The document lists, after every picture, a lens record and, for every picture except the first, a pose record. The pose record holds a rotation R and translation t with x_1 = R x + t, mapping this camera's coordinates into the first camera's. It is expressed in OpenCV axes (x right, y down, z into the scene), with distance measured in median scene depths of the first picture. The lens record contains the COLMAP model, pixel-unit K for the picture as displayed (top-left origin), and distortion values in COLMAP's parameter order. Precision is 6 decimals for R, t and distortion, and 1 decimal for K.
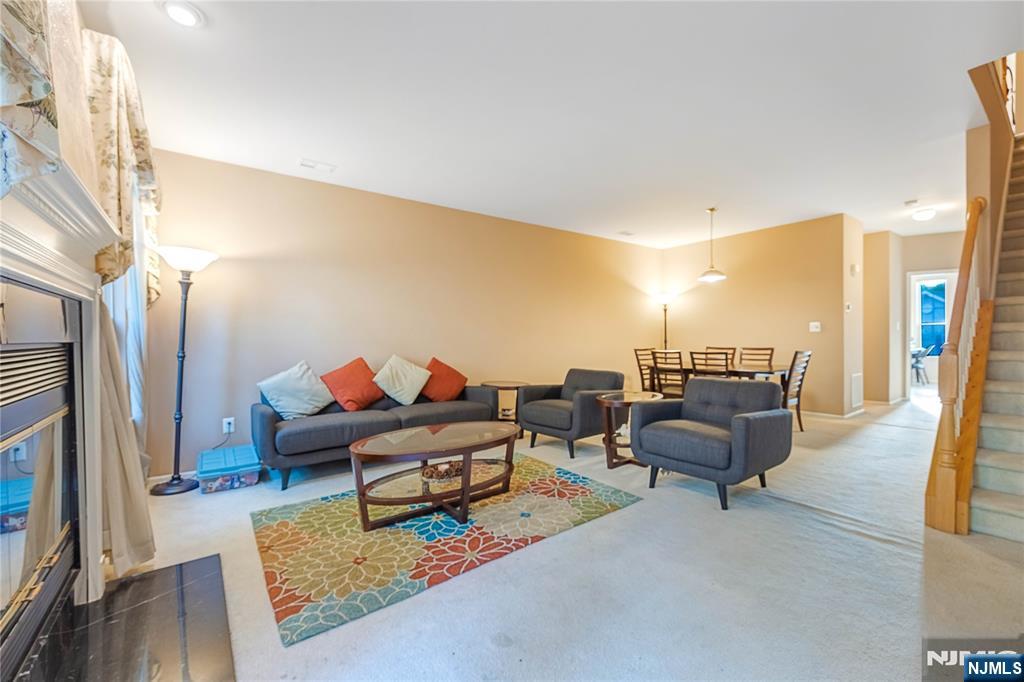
lens RADIAL K [[414.3, 0, 497.2], [0, 414.3, 340.6], [0, 0, 1]] dist [-0.019464, -0.000063]
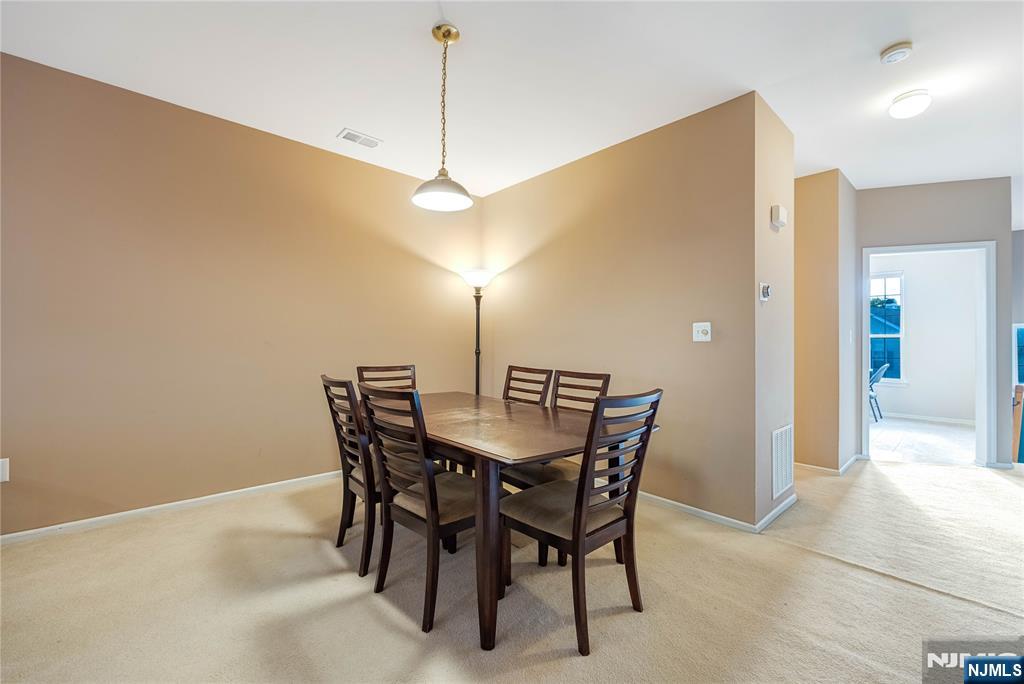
lens RADIAL K [[424.8, 0, 507.2], [0, 424.8, 333.0], [0, 0, 1]] dist [-0.005263, -0.000551]
pose [[0.991676, 0.027053, 0.125880, 0.482372], [-0.023396, 0.999263, -0.030438, -0.010835], [-0.126611, 0.027240, 0.991578, 0.528543]]
